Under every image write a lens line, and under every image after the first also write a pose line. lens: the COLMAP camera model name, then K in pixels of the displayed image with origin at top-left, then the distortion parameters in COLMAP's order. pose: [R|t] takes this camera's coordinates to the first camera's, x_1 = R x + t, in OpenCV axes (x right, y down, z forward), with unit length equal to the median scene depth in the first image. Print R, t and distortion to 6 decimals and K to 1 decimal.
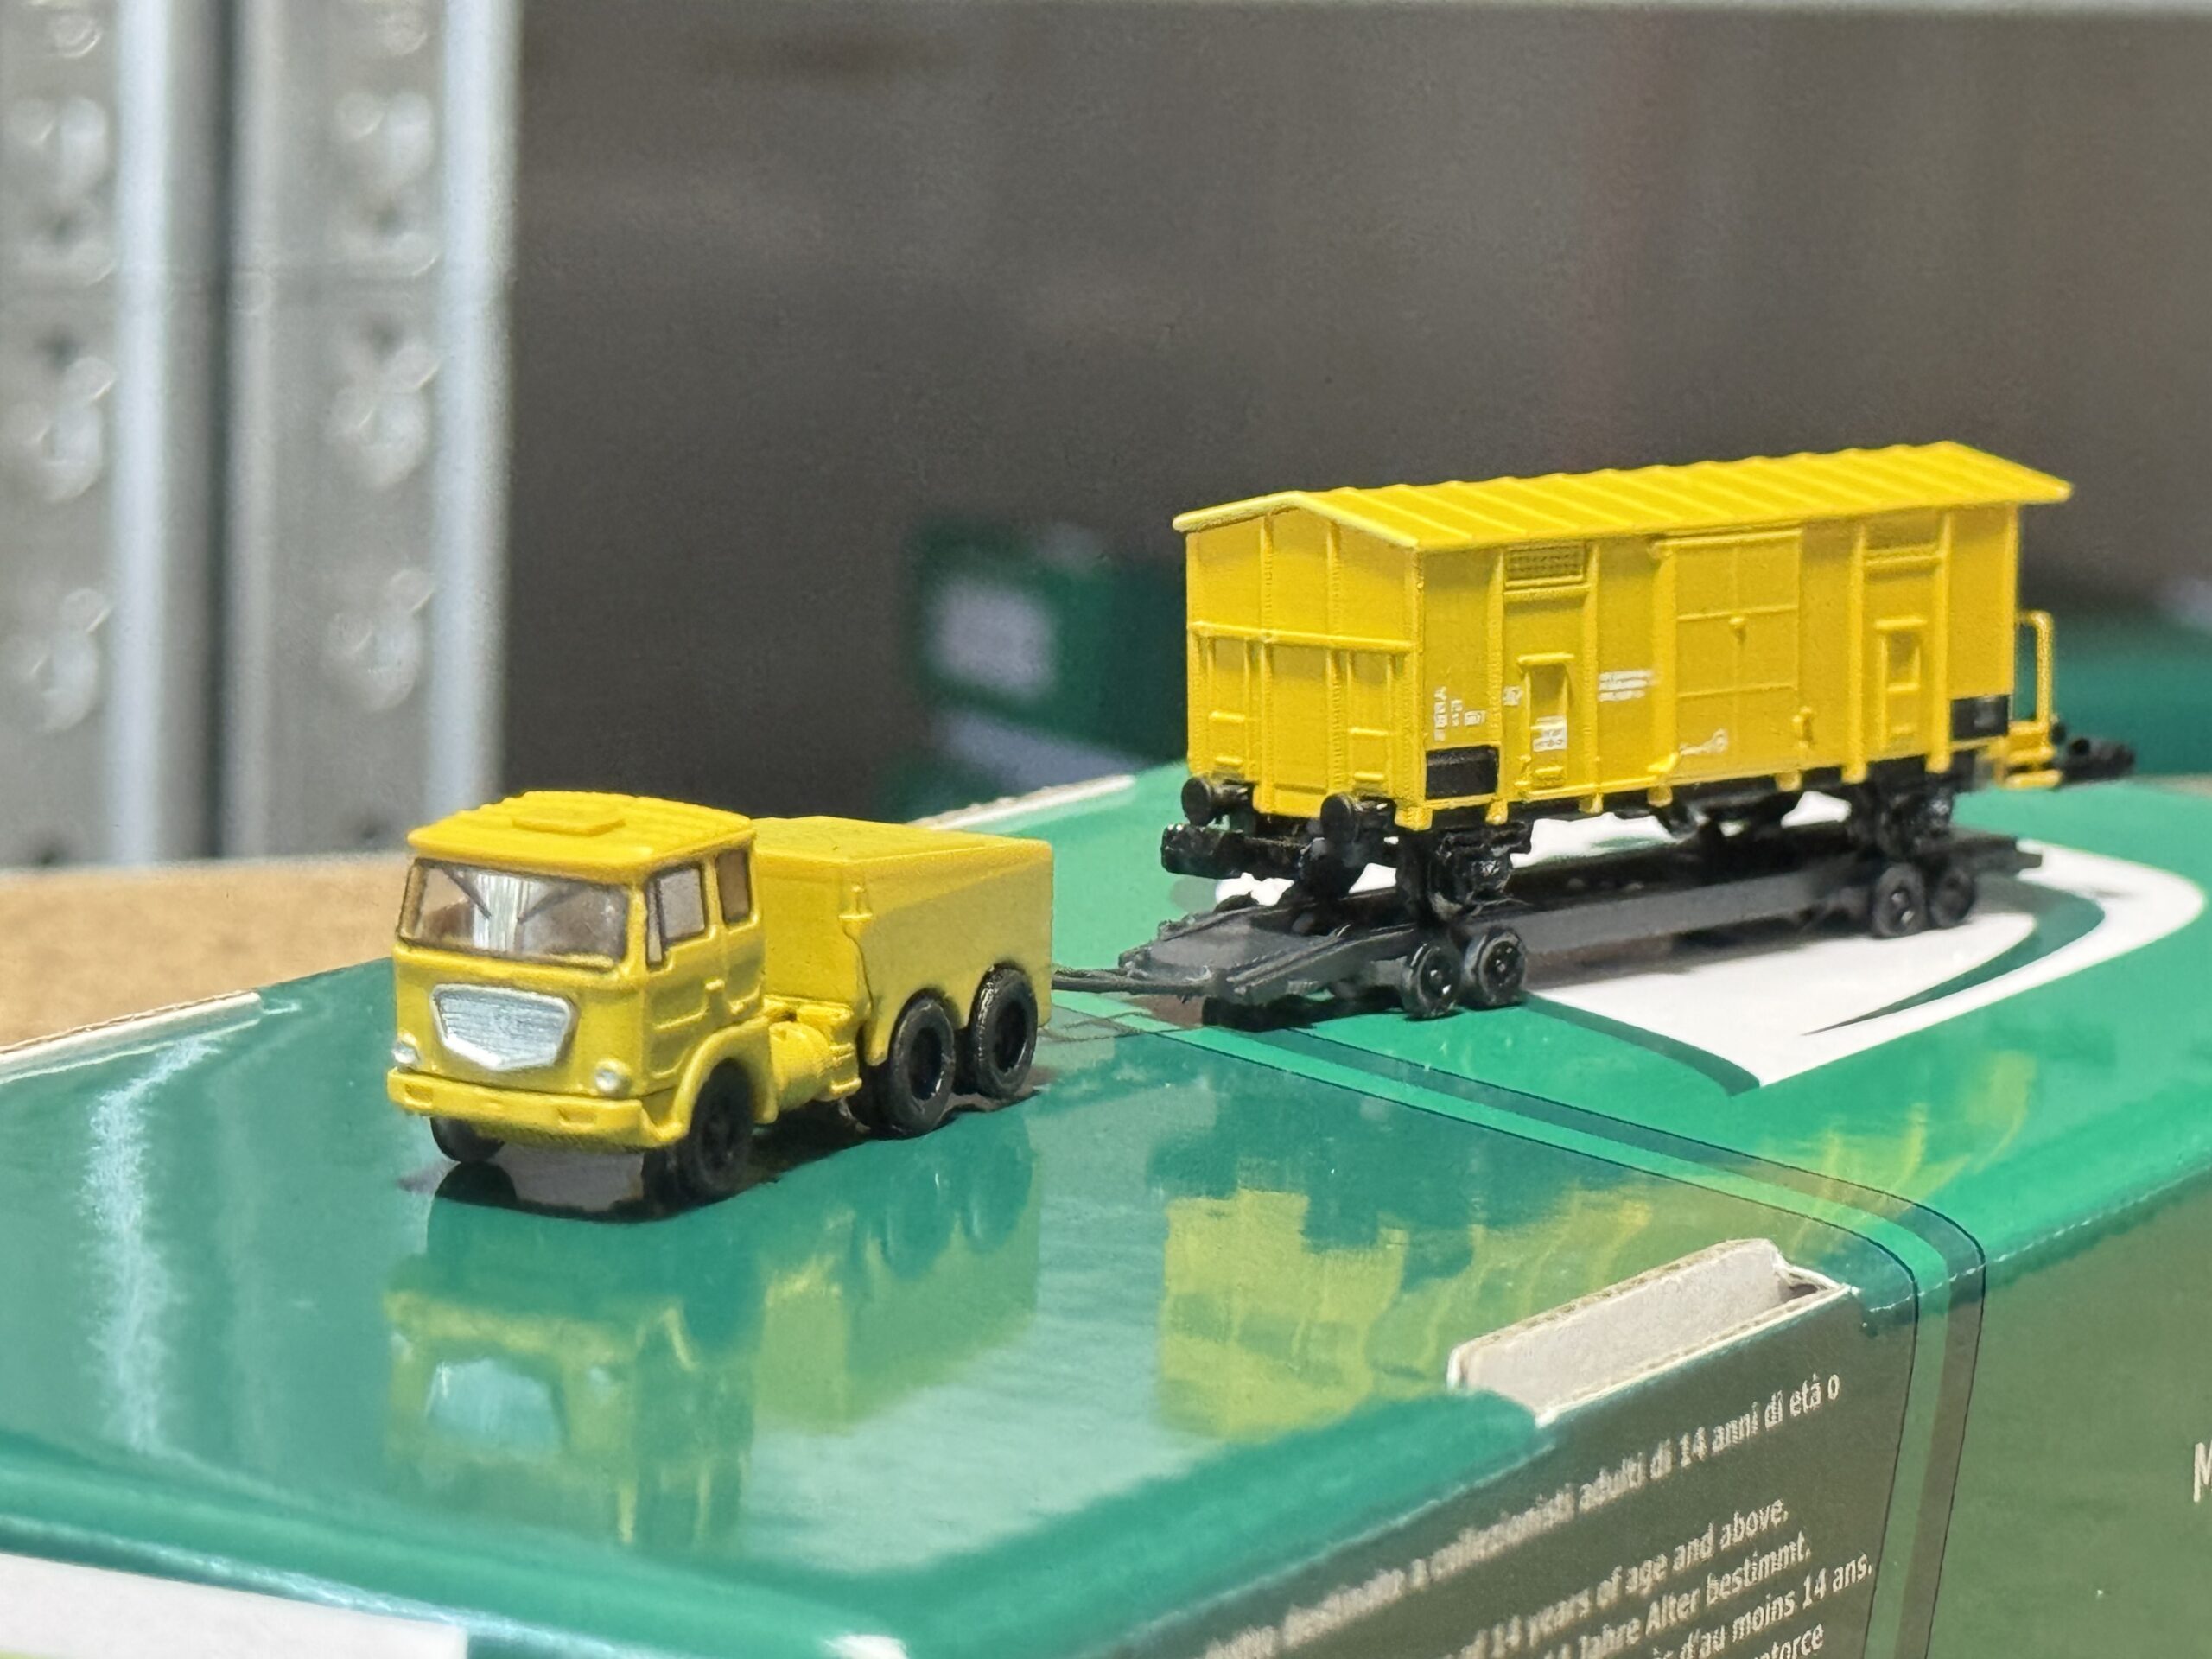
lens RADIAL K [[7075.4, 0, 1106.0], [0, 7075.4, 829.5], [0, 0, 1]] dist [0.049065, 0.785546]
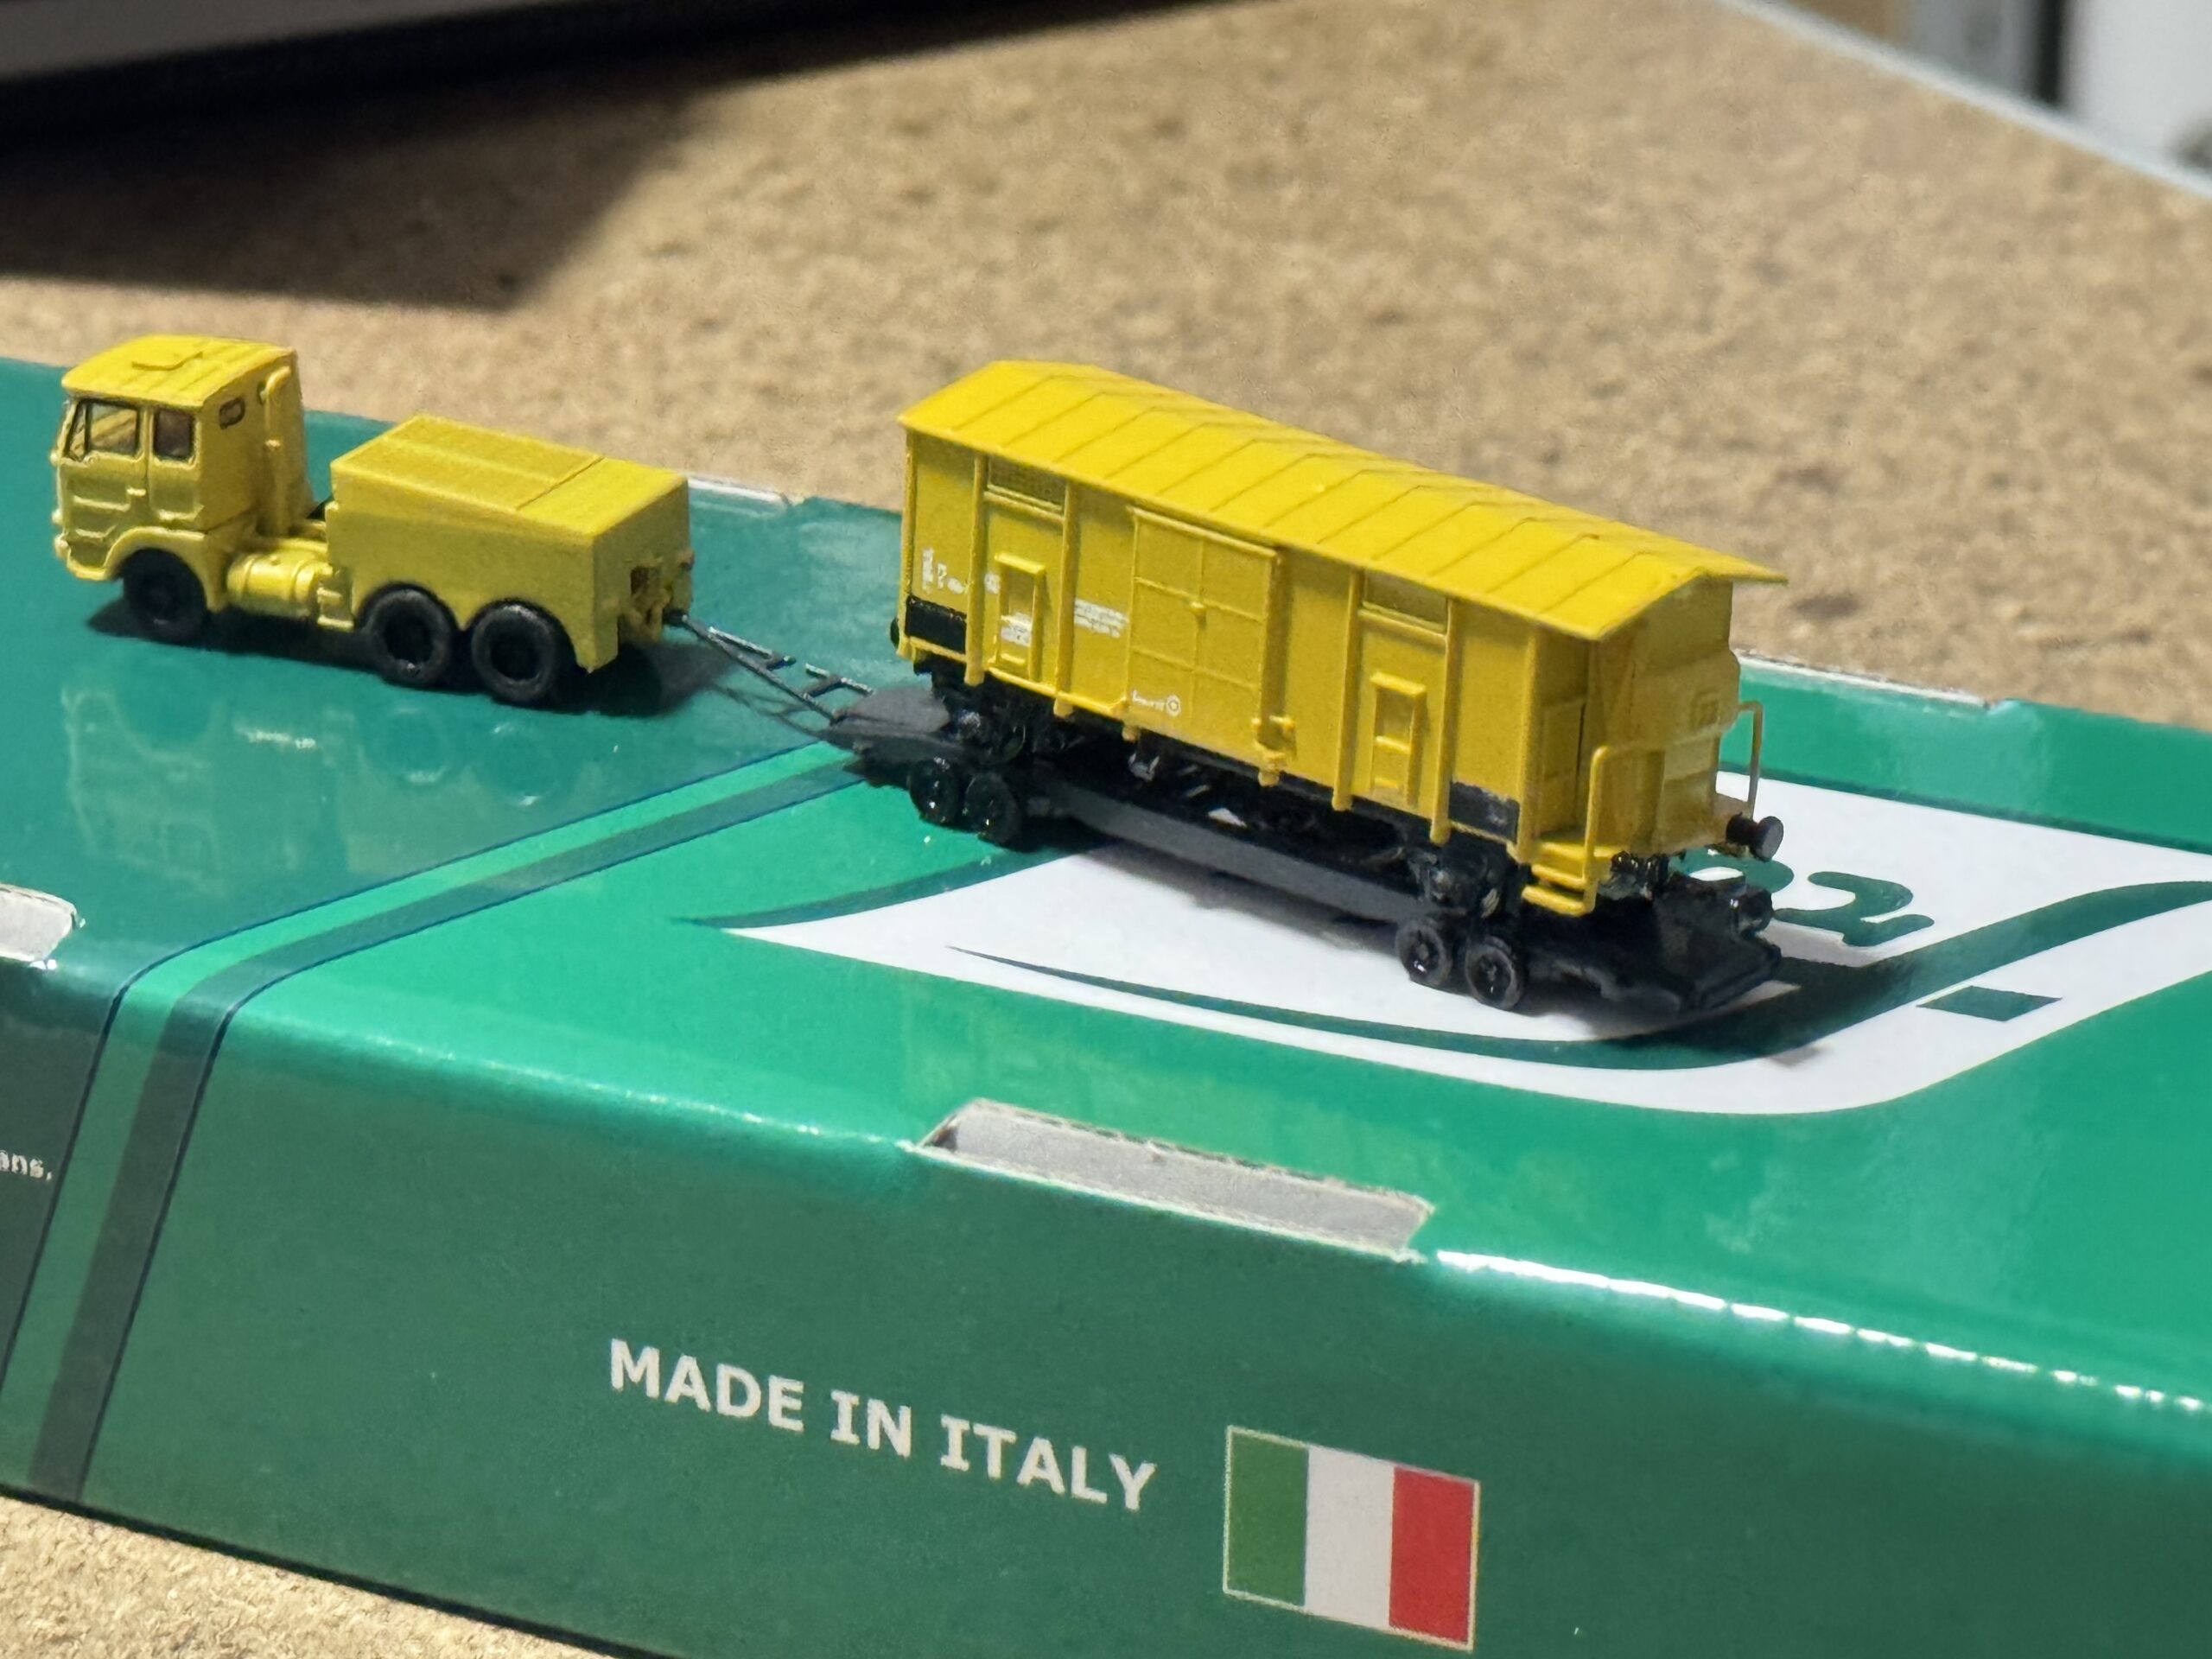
lens RADIAL K [[7075.4, 0, 1106.0], [0, 7075.4, 829.5], [0, 0, 1]] dist [0.049065, 0.785546]
pose [[0.068688, 0.332736, -0.940515, 1.159660], [-0.171032, 0.932712, 0.317485, -0.351654], [0.982868, 0.139051, 0.120974, 0.899014]]
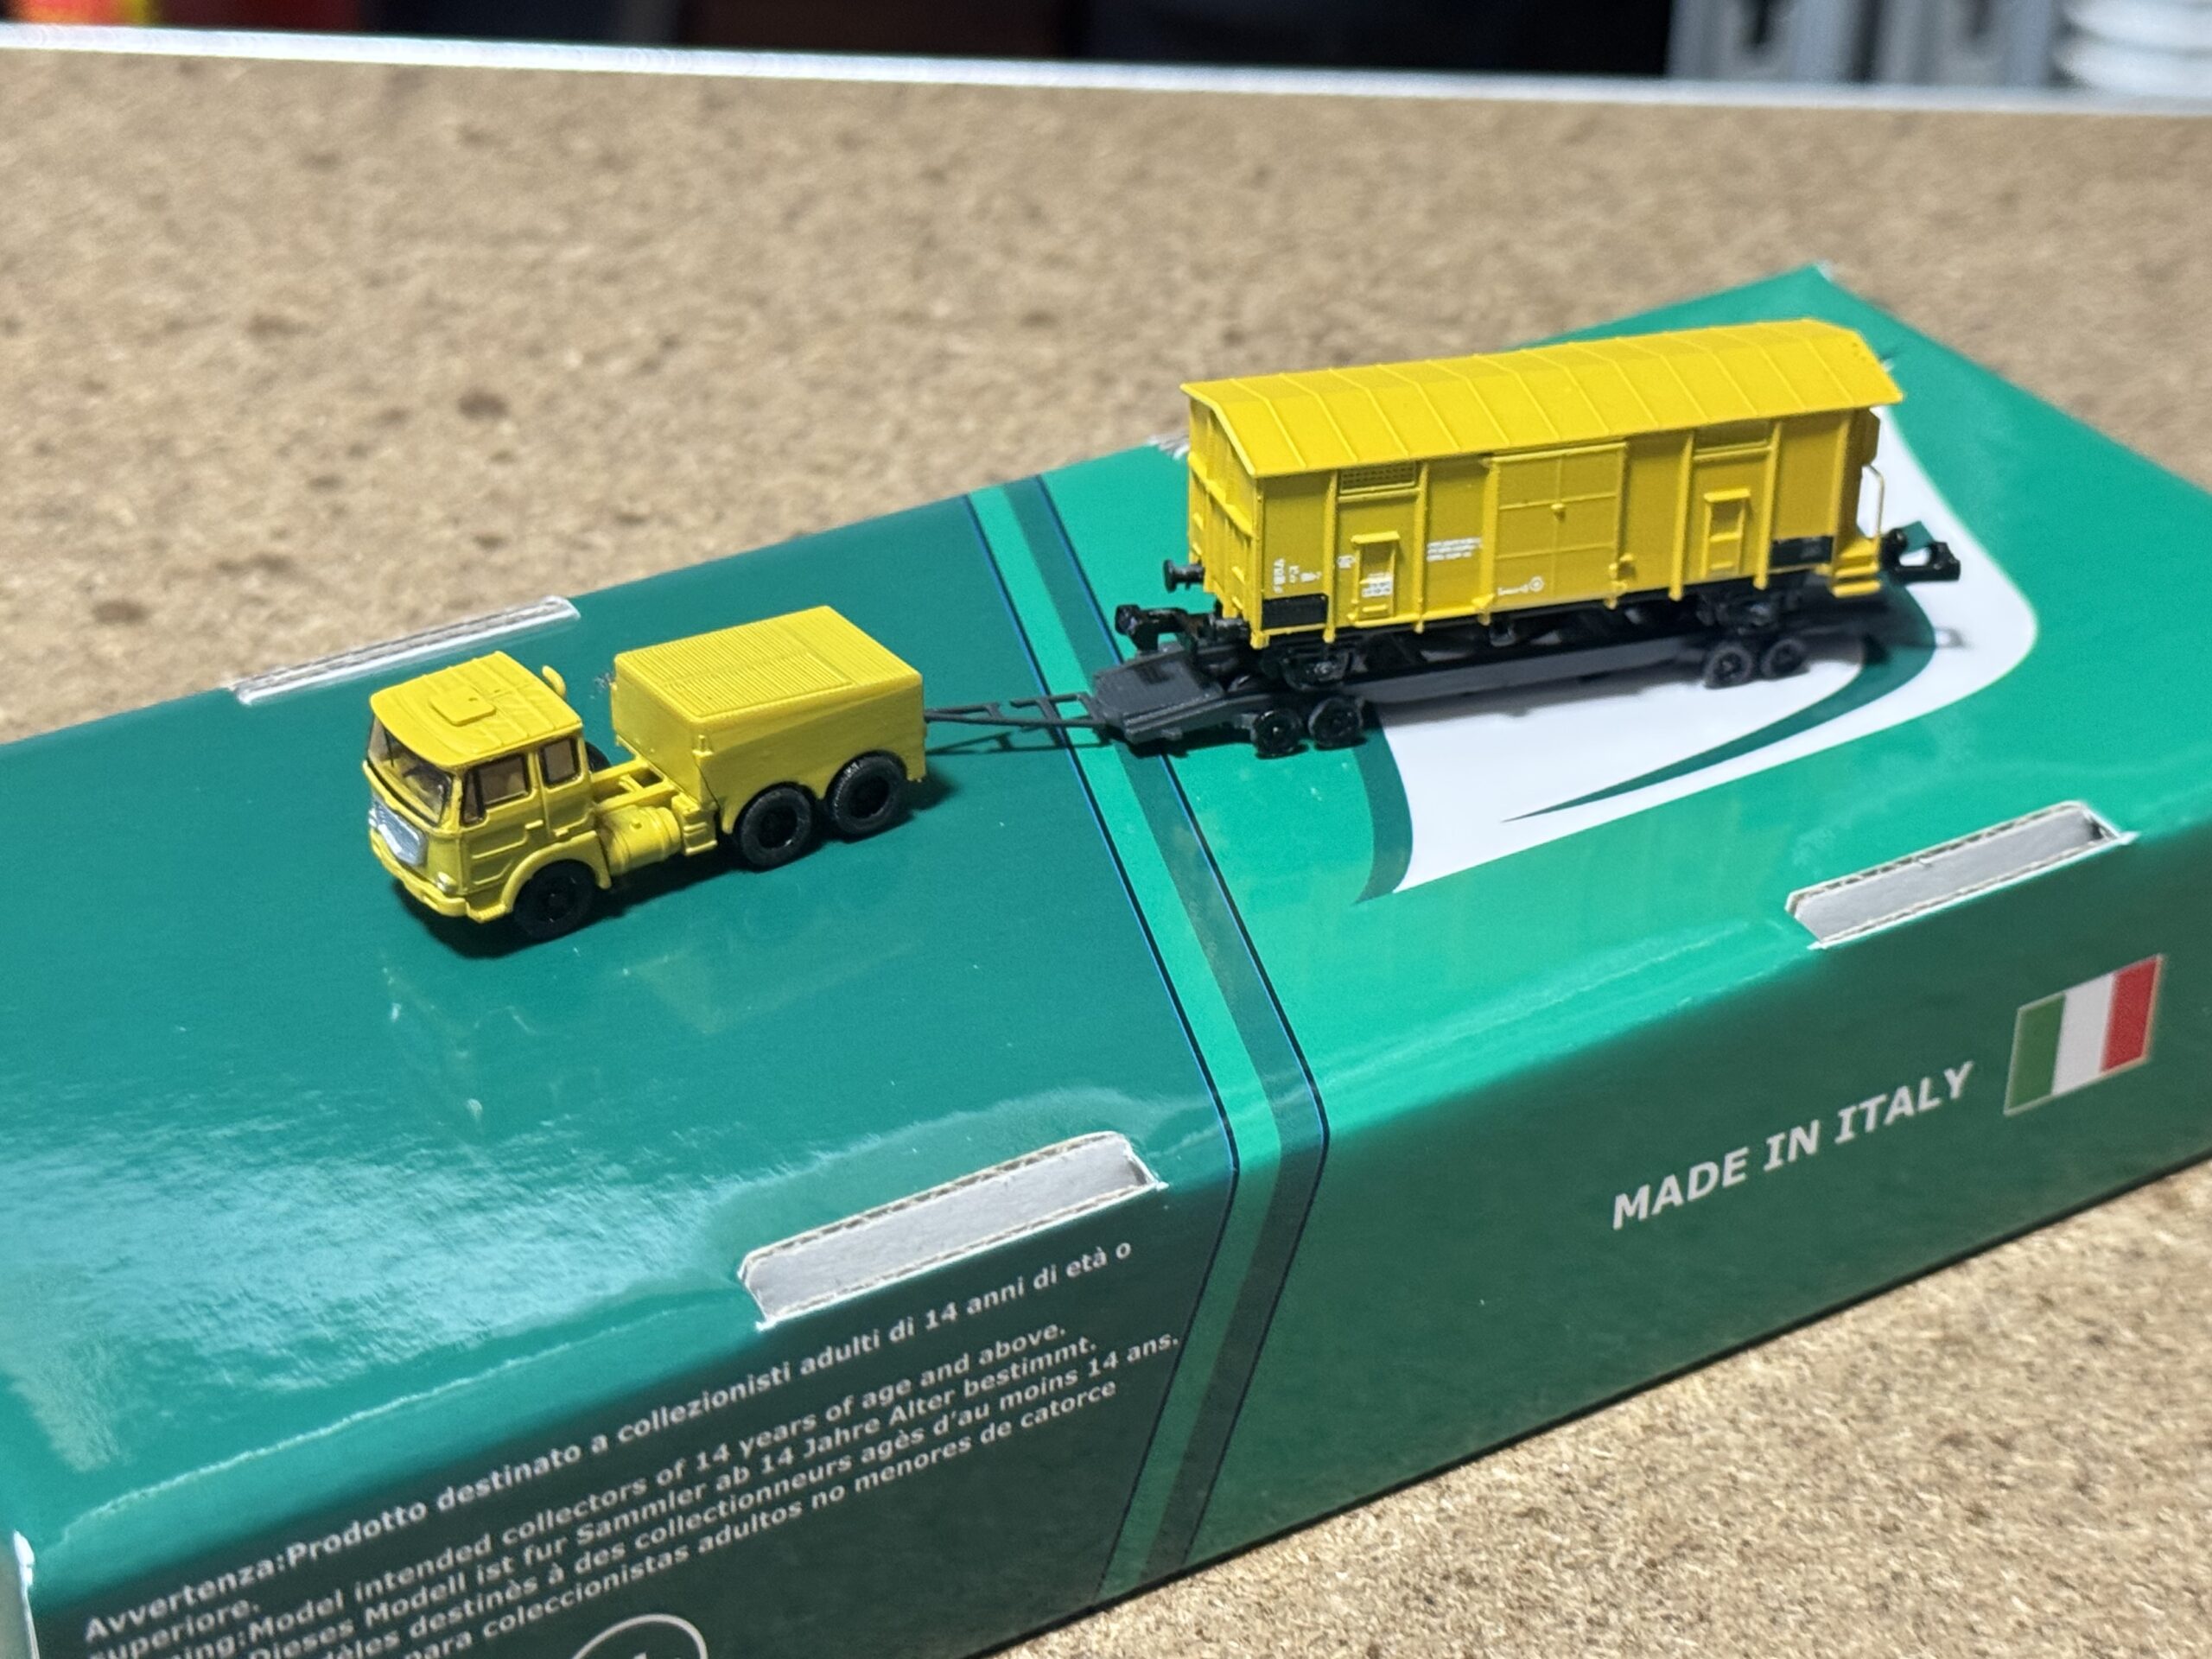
lens RADIAL K [[3945.1, 0, 1106.0], [0, 3945.1, 829.5], [0, 0, 1]] dist [0.195317, 0.038039]
pose [[0.882261, 0.229306, -0.411137, 0.368968], [-0.059520, 0.920674, 0.385768, -0.285351], [0.466982, -0.315877, 0.825923, 0.285894]]
